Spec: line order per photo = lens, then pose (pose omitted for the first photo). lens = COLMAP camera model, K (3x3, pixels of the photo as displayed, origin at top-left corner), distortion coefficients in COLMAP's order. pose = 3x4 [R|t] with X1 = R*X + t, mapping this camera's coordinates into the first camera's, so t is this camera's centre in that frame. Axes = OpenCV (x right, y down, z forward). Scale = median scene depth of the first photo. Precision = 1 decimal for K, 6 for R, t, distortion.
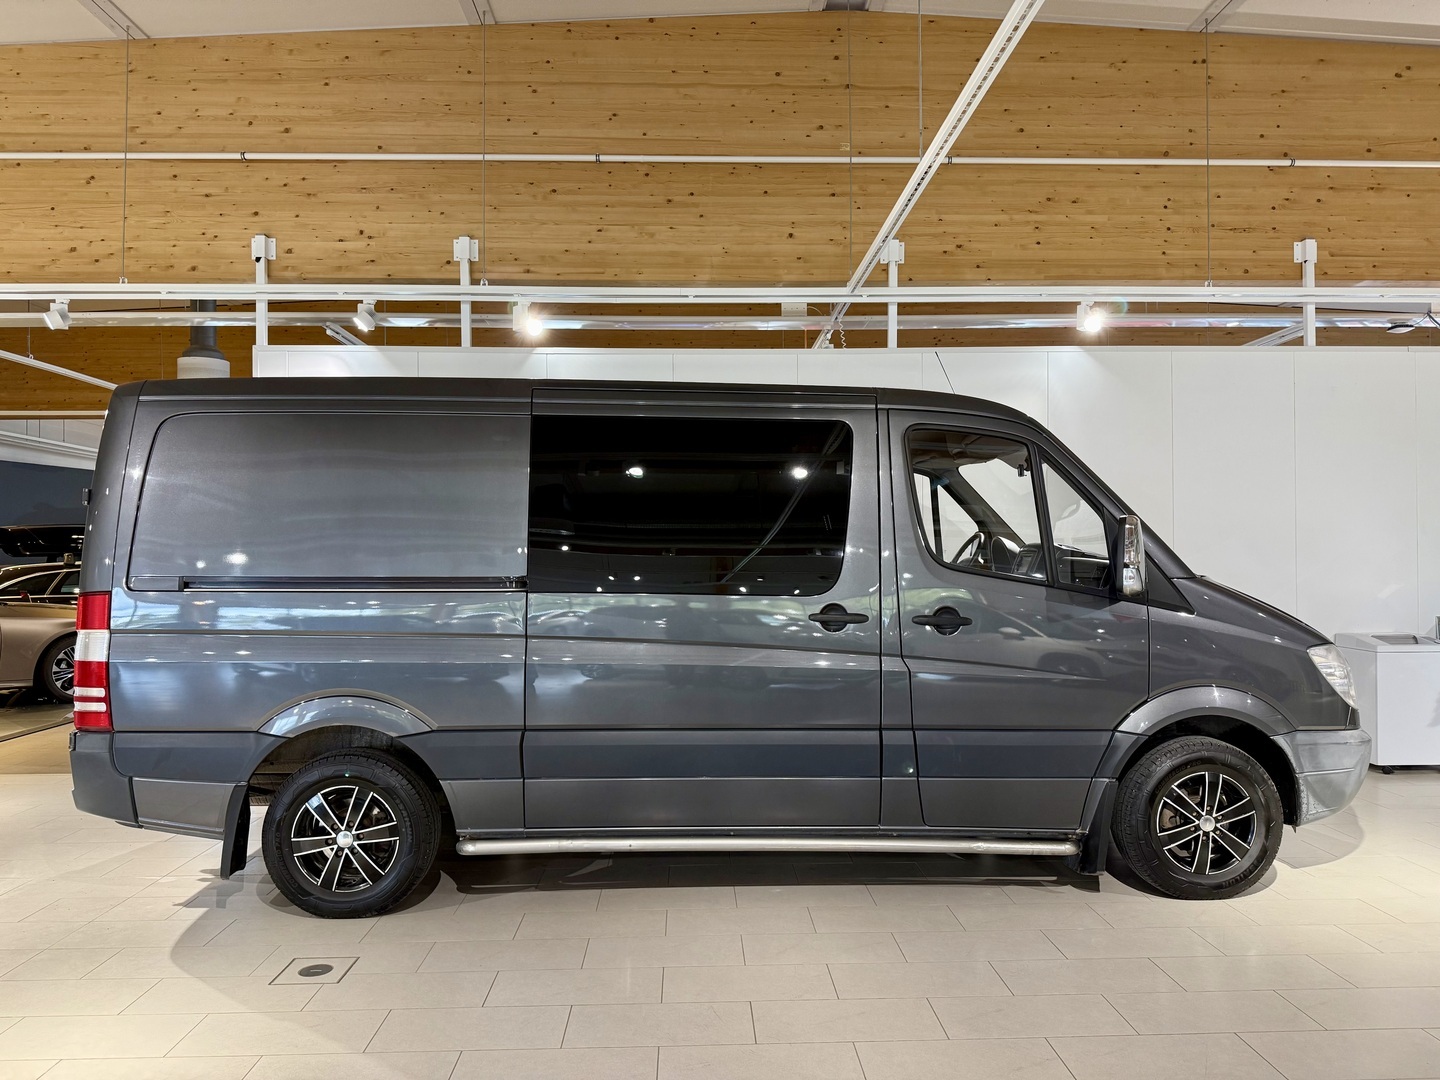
lens RADIAL K [[986.6, 0, 721.7], [0, 986.6, 546.9], [0, 0, 1]] dist [0.030067, -0.033165]
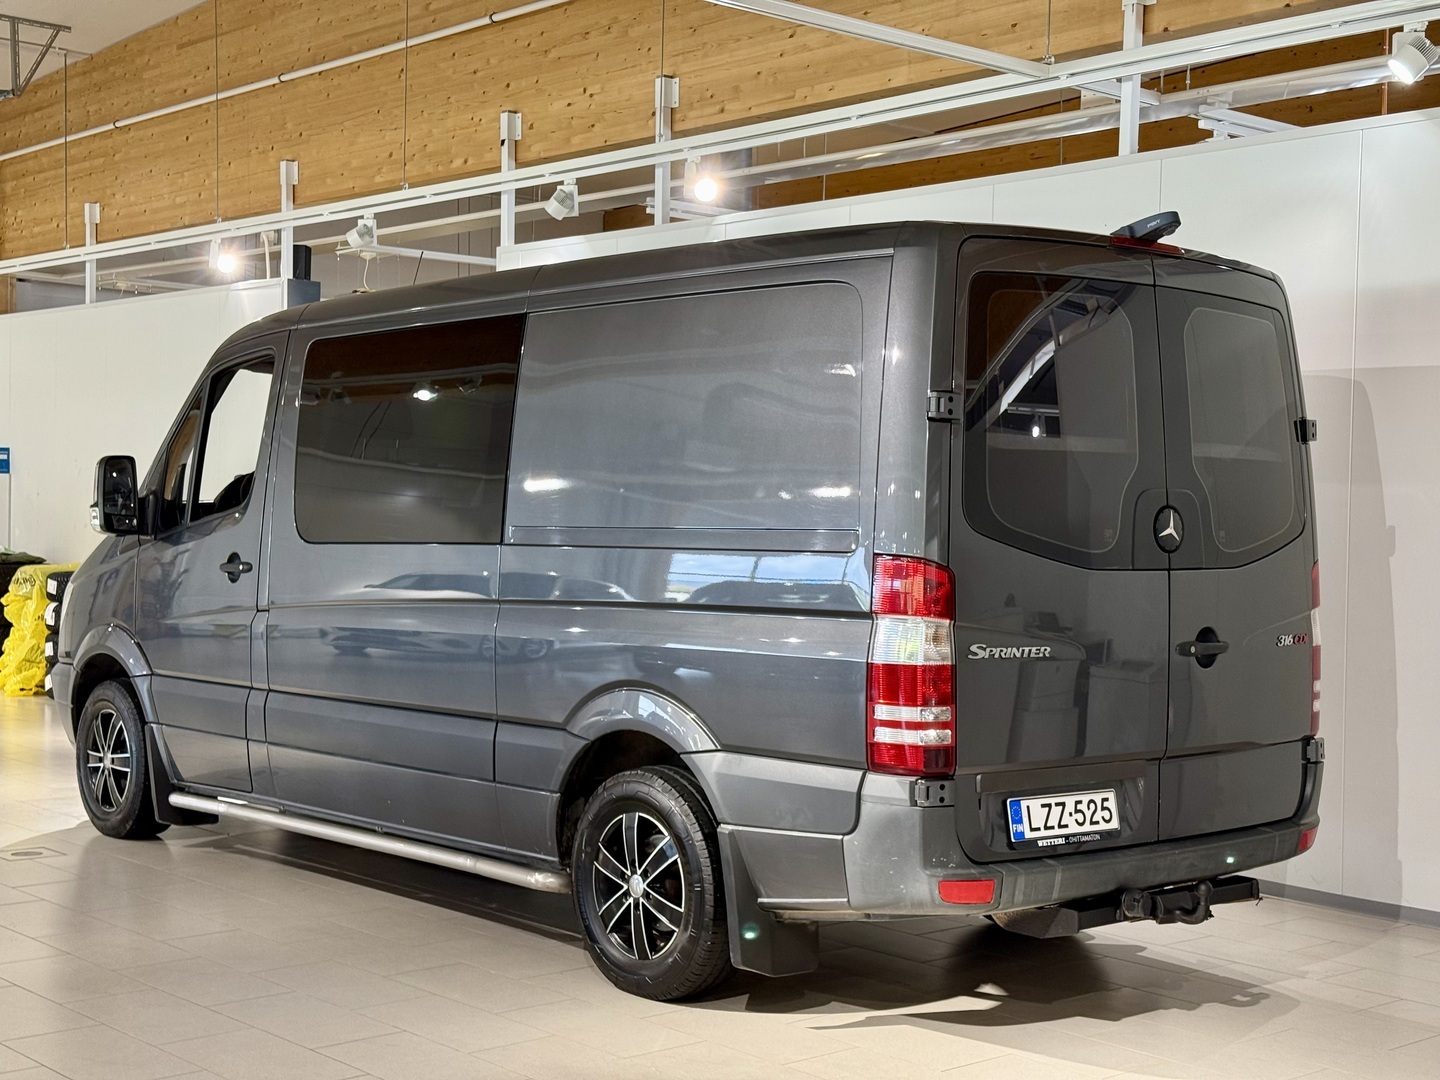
lens RADIAL K [[2023.7, 0, 712.7], [0, 2023.7, 528.9], [0, 0, 1]] dist [0.147270, 0.000000]
pose [[0.632521, 0.027141, -0.774068, 0.966931], [-0.021547, 0.999616, 0.017442, 0.000287], [0.774243, 0.005646, 0.632863, 0.058355]]
